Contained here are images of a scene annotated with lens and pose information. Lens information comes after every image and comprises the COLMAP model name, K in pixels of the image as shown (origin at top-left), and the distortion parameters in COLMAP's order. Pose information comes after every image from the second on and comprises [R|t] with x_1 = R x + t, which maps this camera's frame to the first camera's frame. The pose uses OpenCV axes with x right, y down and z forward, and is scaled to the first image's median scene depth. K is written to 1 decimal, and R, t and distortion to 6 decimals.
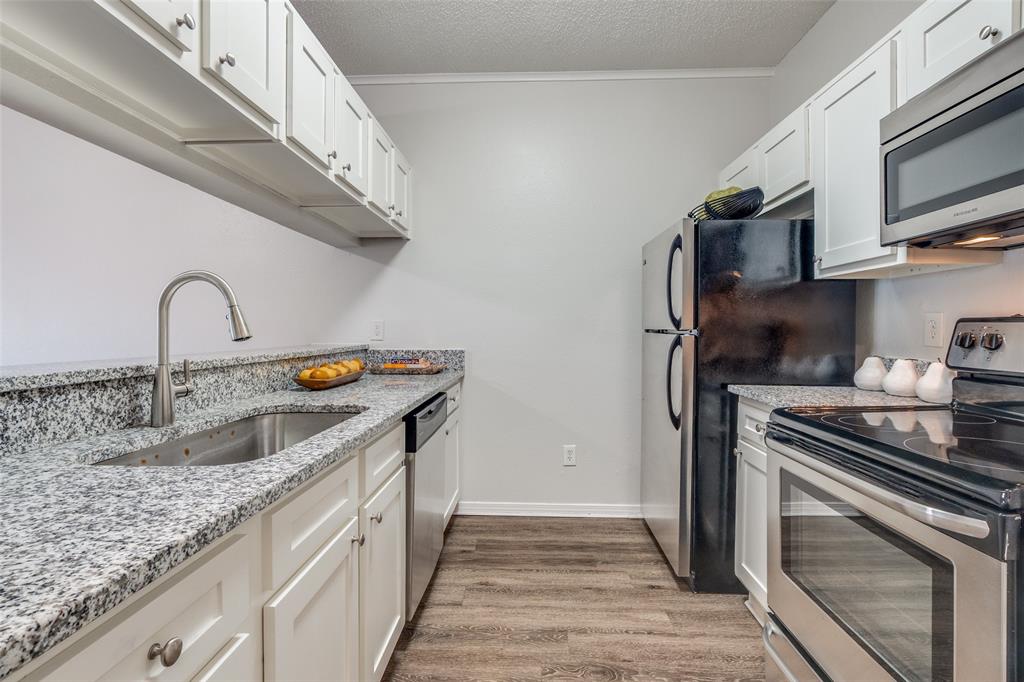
lens RADIAL K [[467.4, 0, 515.0], [0, 467.4, 337.2], [0, 0, 1]] dist [-0.010240, 0.001155]
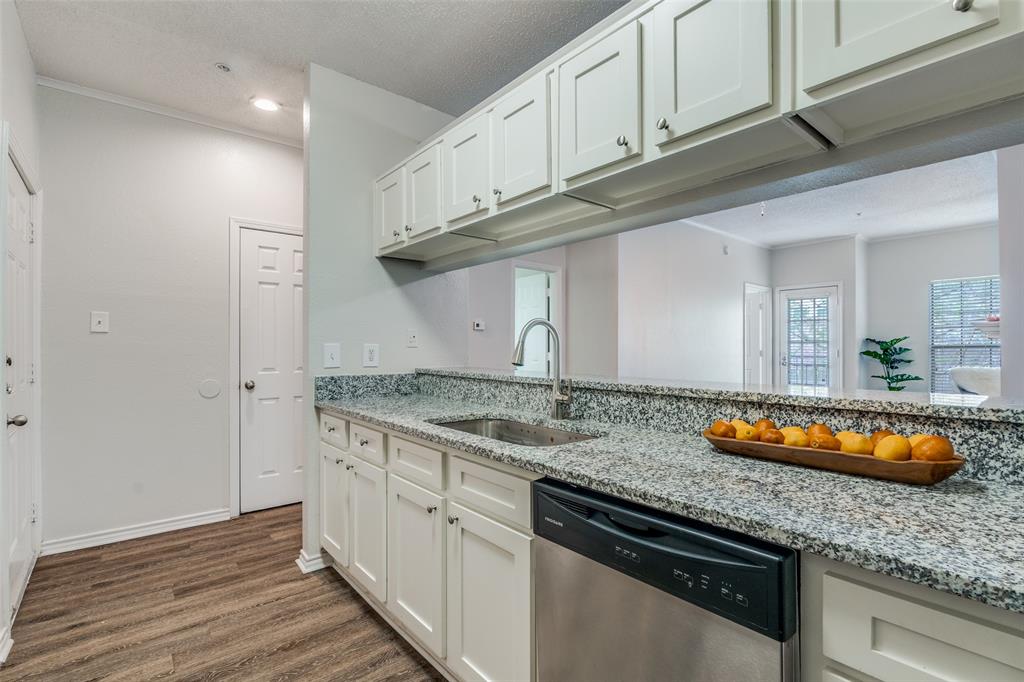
lens RADIAL K [[474.6, 0, 503.4], [0, 474.6, 345.3], [0, 0, 1]] dist [-0.010758, 0.000800]
pose [[-0.748593, -0.001088, -0.663029, 0.277759], [-0.006944, 0.999957, 0.006200, -0.041973], [0.662993, 0.009245, -0.748568, 1.356508]]
